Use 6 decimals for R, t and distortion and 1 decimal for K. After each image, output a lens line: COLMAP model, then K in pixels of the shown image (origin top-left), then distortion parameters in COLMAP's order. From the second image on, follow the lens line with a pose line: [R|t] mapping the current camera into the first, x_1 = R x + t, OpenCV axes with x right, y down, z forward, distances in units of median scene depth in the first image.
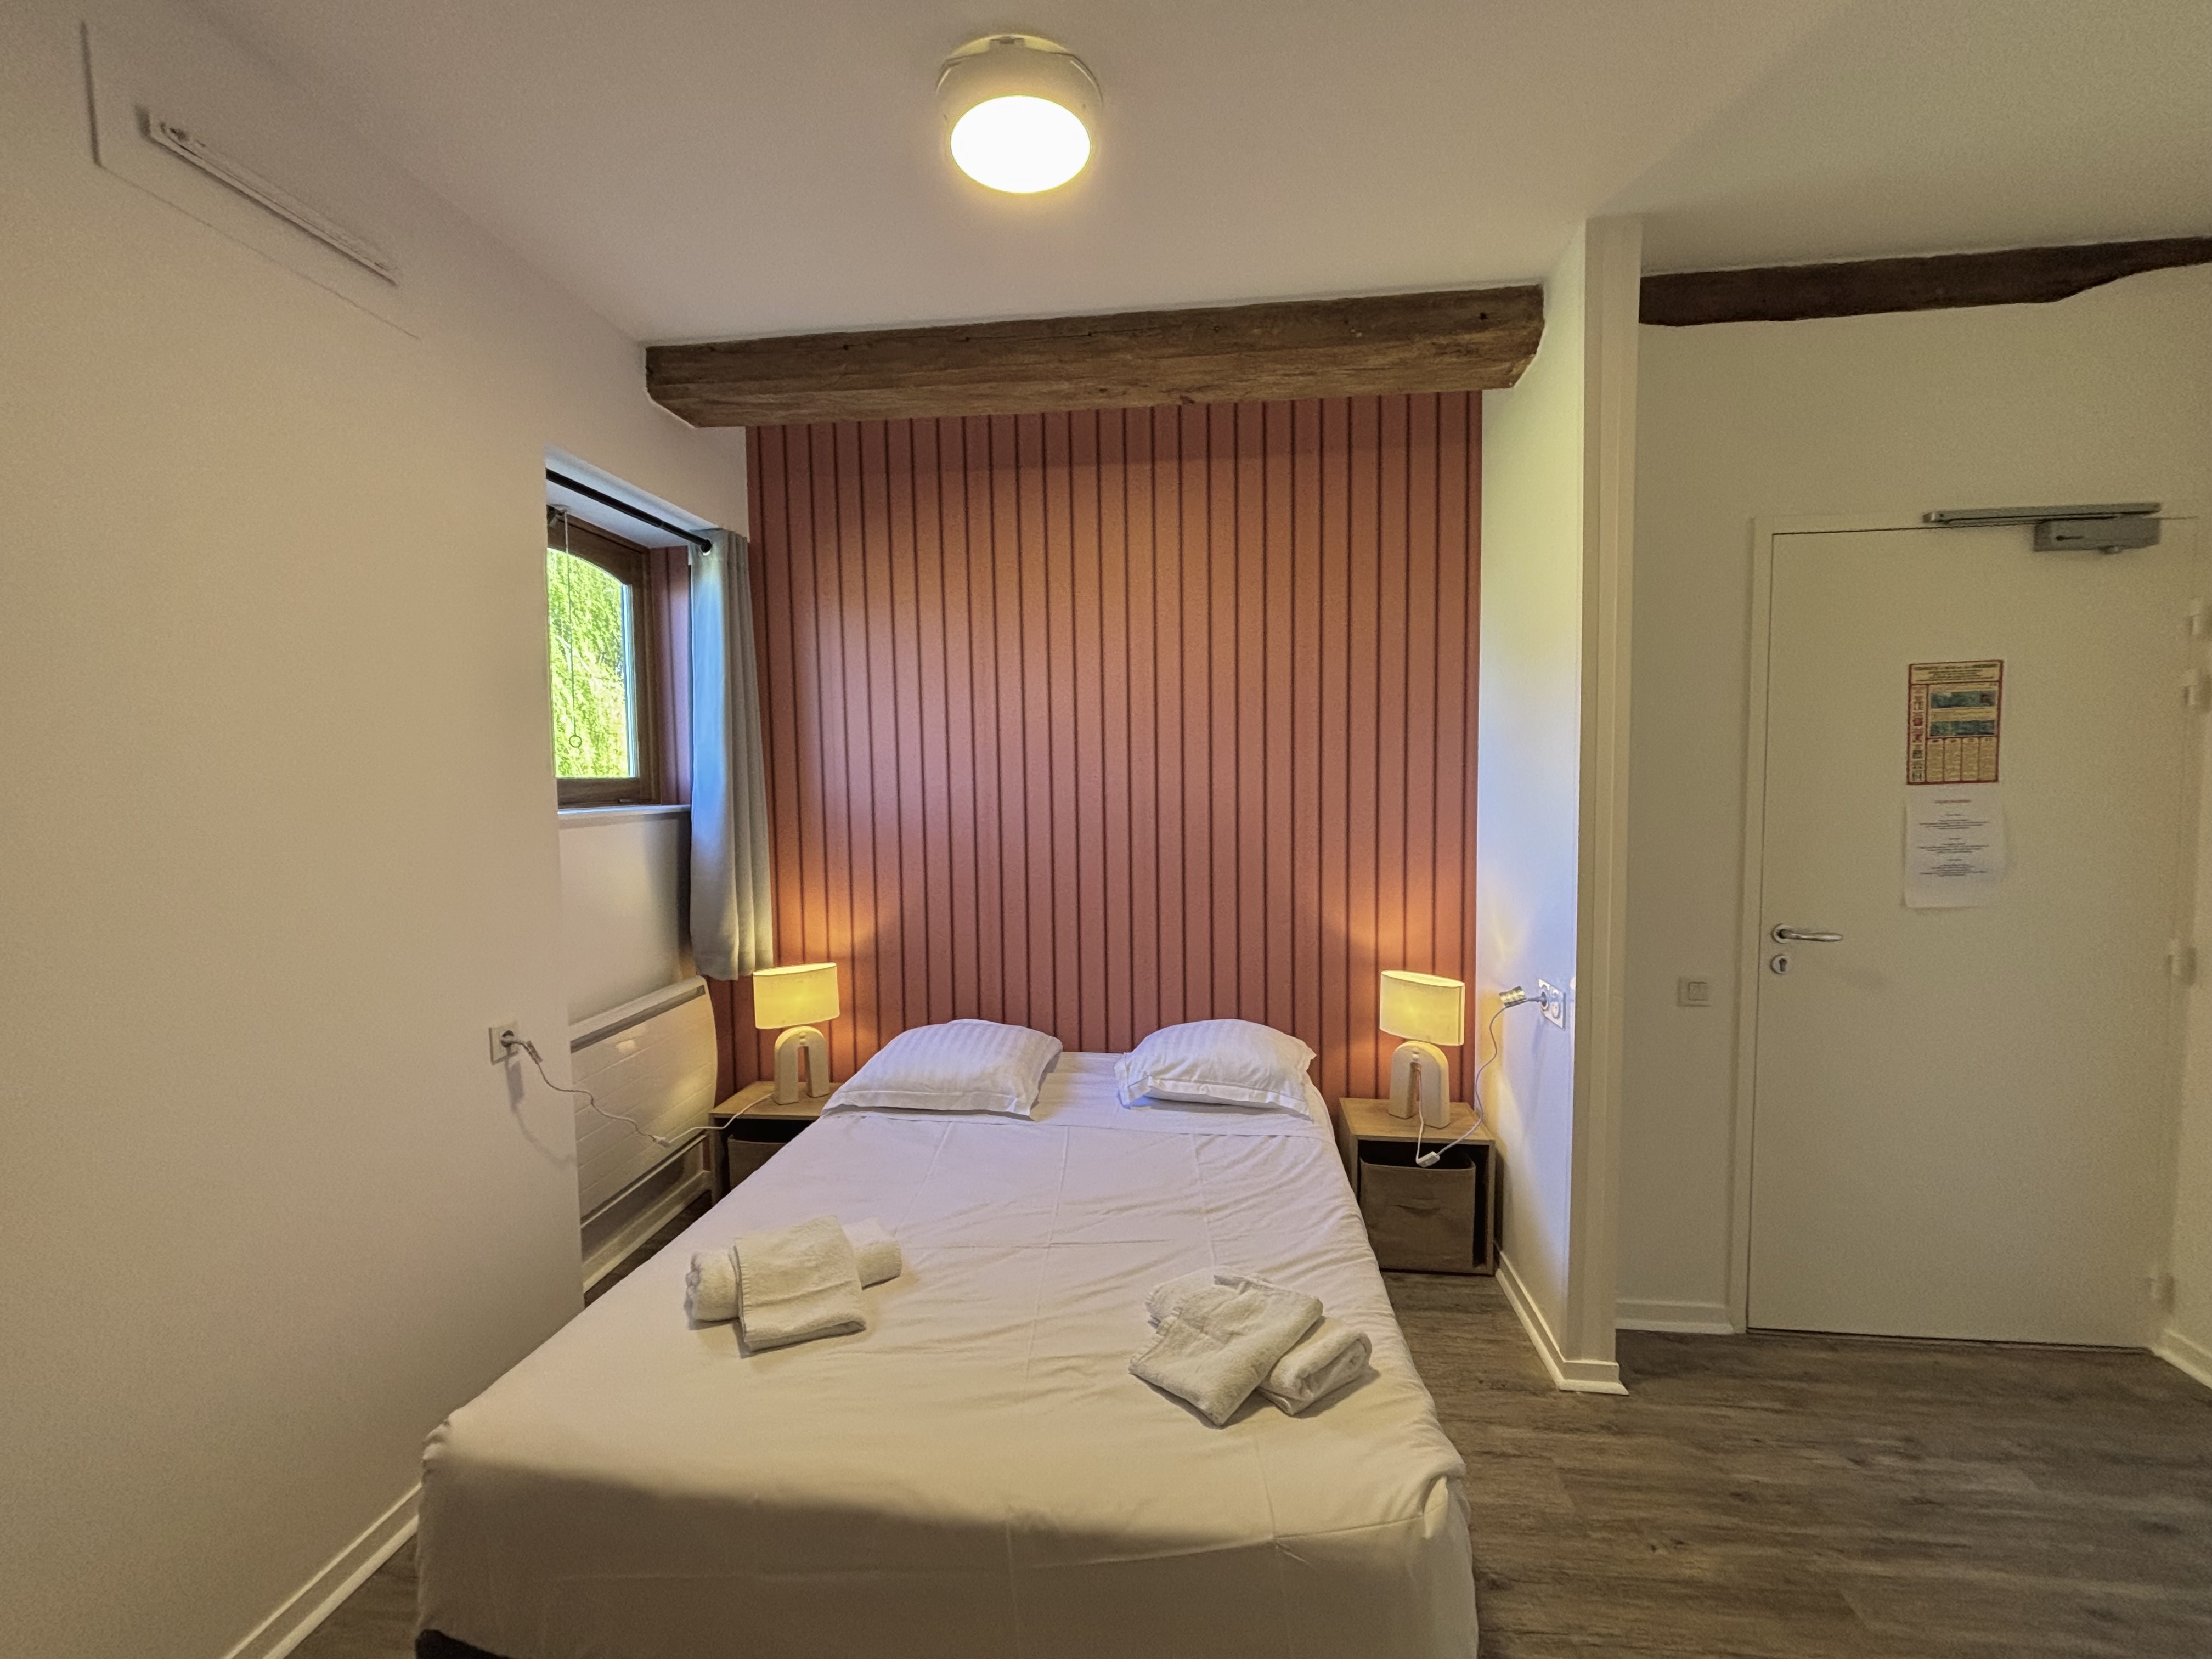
lens RADIAL K [[887.8, 0, 1106.0], [0, 887.8, 829.5], [0, 0, 1]] dist [0.020264, -0.009524]
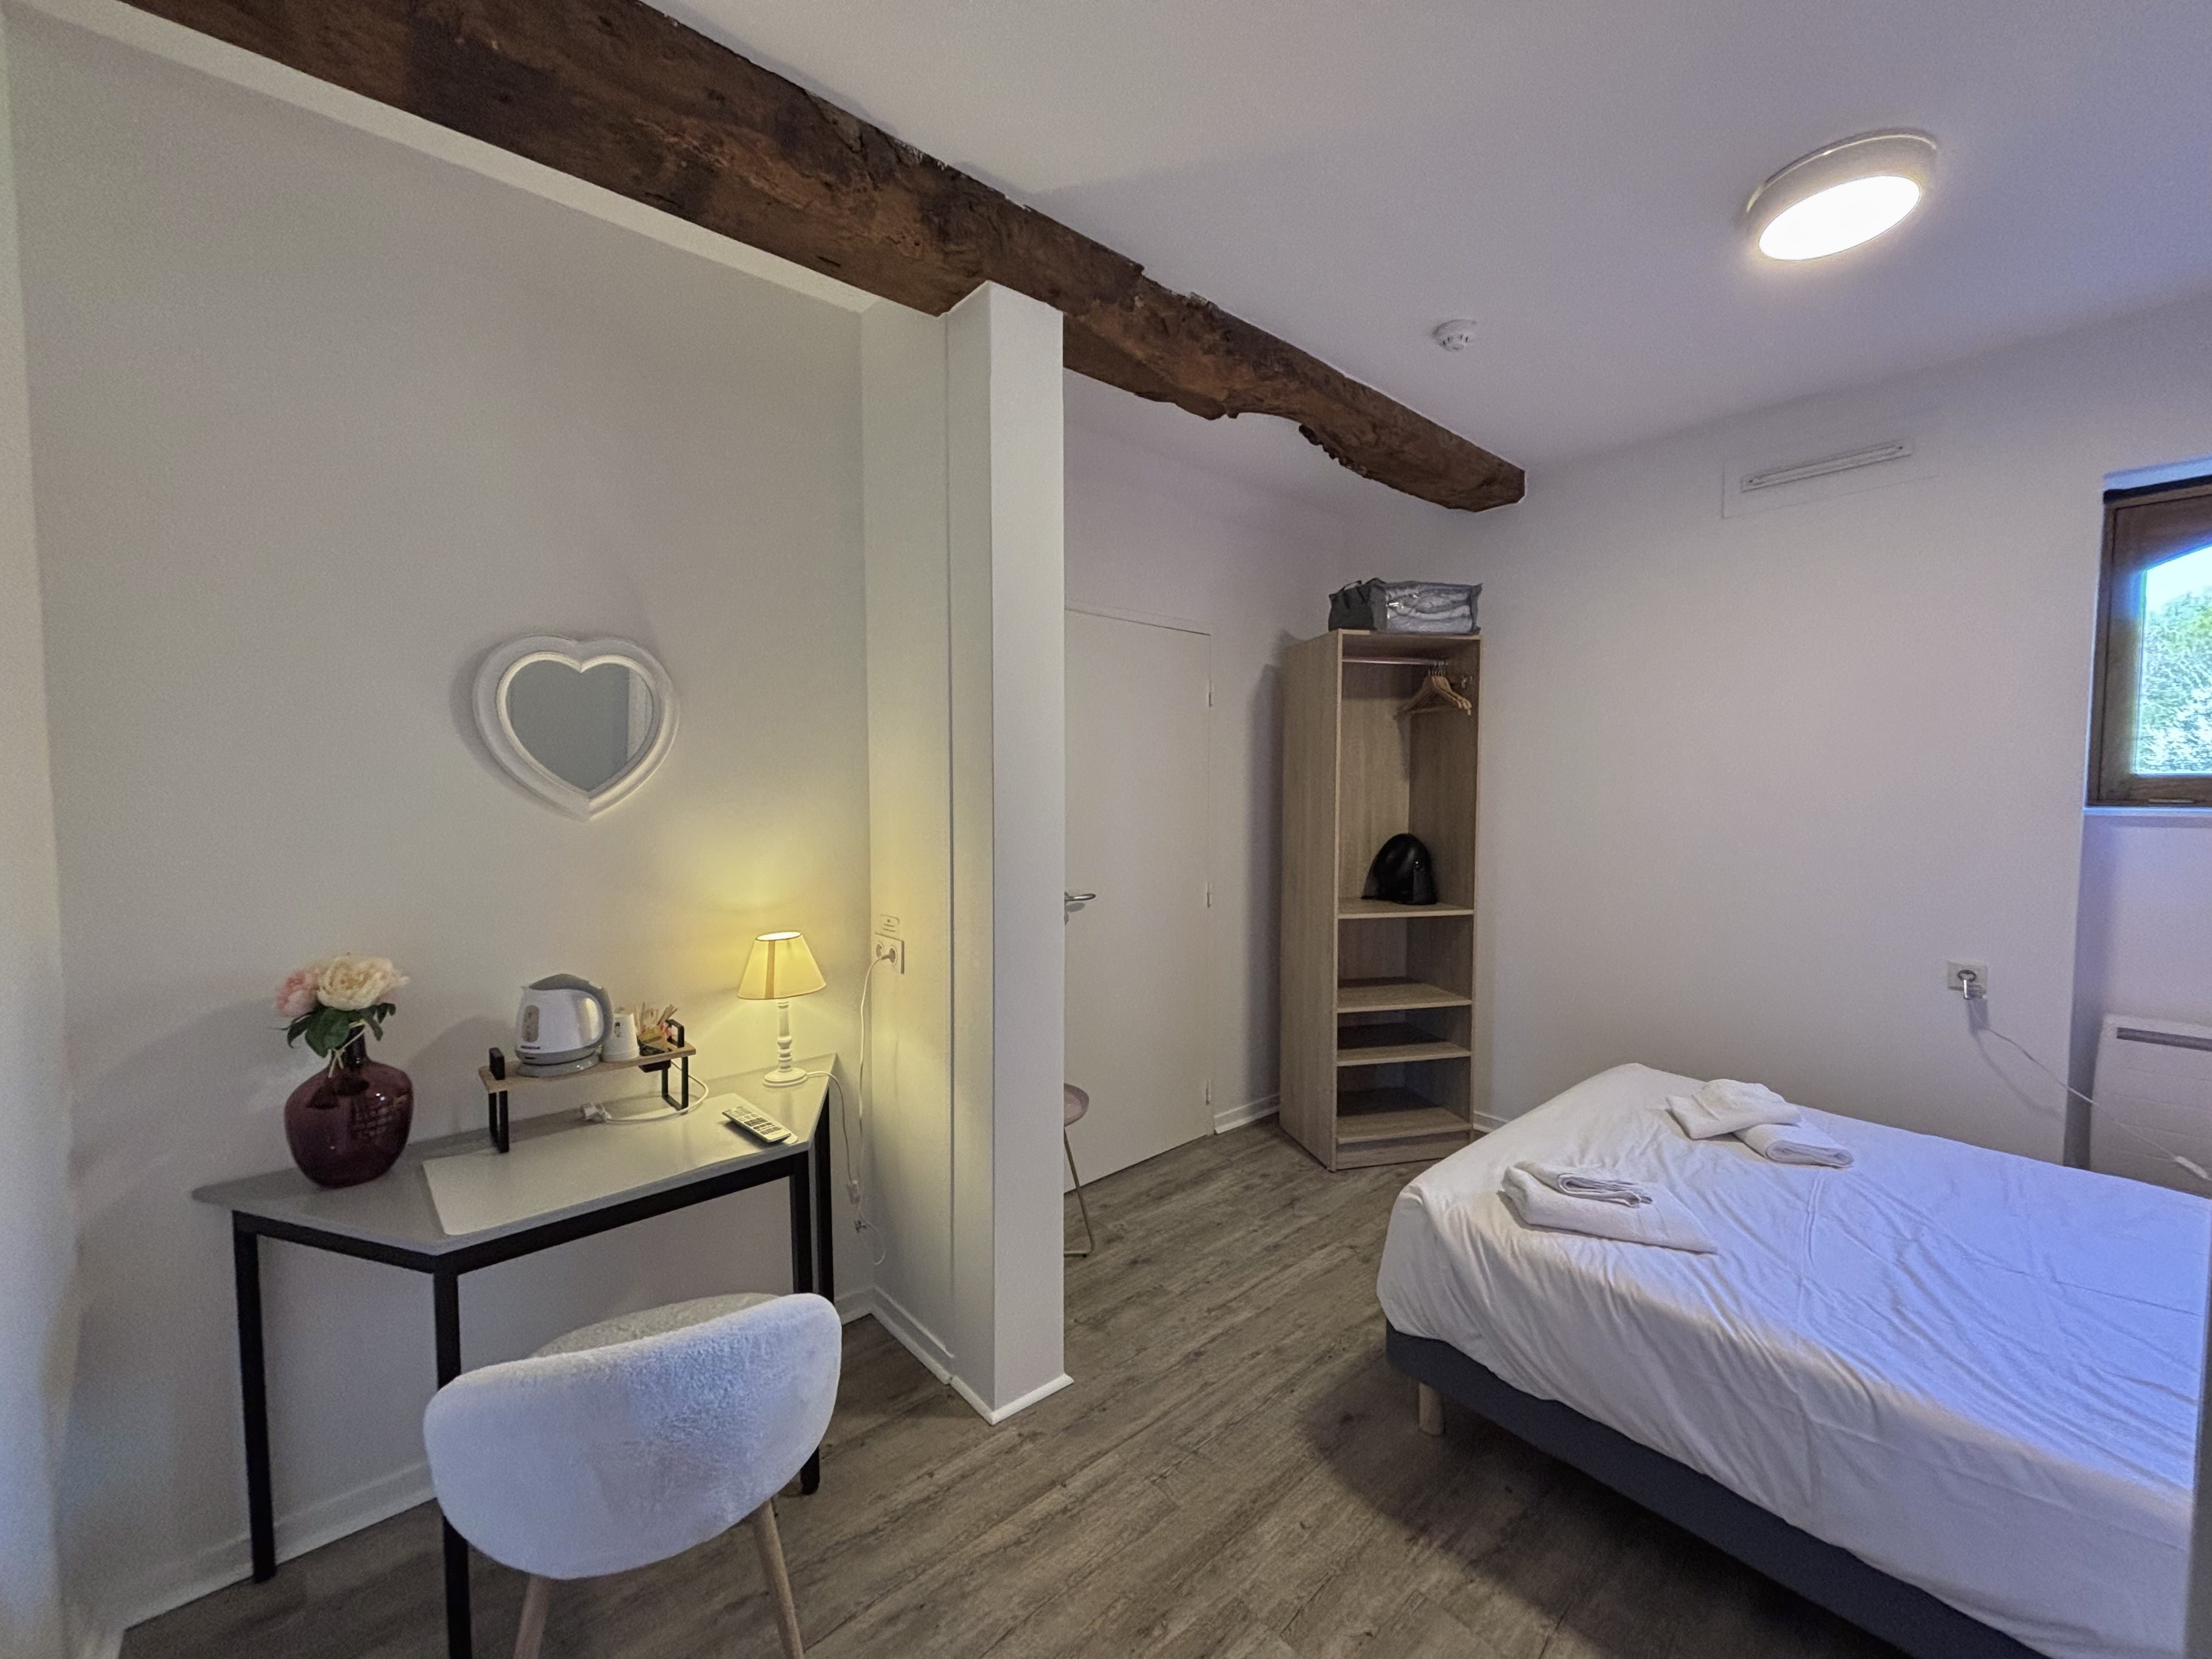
lens RADIAL K [[887.8, 0, 1106.0], [0, 887.8, 829.5], [0, 0, 1]] dist [0.020264, -0.009524]
pose [[-0.654423, 0.056610, -0.754007, 1.106121], [-0.040224, 0.993175, 0.109478, -0.067689], [0.755058, 0.101974, -0.647679, 0.870998]]
